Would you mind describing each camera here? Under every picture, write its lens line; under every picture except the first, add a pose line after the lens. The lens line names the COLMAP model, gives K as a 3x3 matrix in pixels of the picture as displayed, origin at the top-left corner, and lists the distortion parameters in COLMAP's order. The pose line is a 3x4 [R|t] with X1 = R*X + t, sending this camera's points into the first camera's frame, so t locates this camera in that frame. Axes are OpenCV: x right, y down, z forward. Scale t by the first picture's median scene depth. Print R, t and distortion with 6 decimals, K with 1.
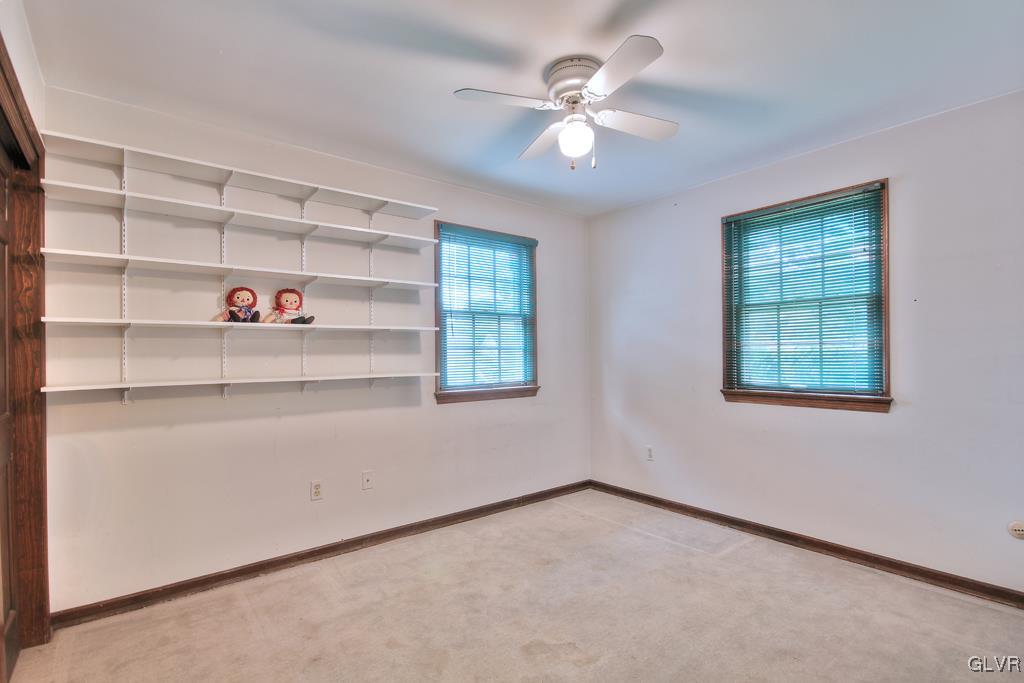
lens RADIAL K [[488.6, 0, 510.6], [0, 488.6, 347.6], [0, 0, 1]] dist [0.005808, -0.000980]
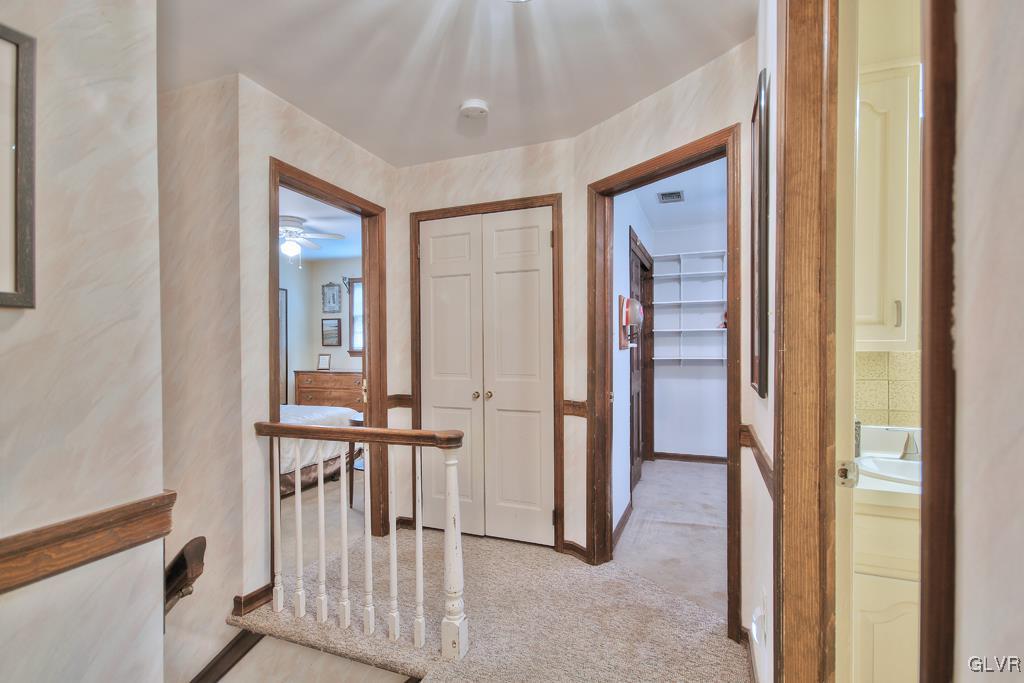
lens RADIAL K [[488.6, 0, 513.2], [0, 488.6, 345.9], [0, 0, 1]] dist [0.005808, -0.000980]
pose [[0.505817, 0.009155, -0.862592, 0.757331], [0.004444, 0.999903, 0.013218, -0.013330], [0.862629, -0.010519, 0.505727, -0.792461]]
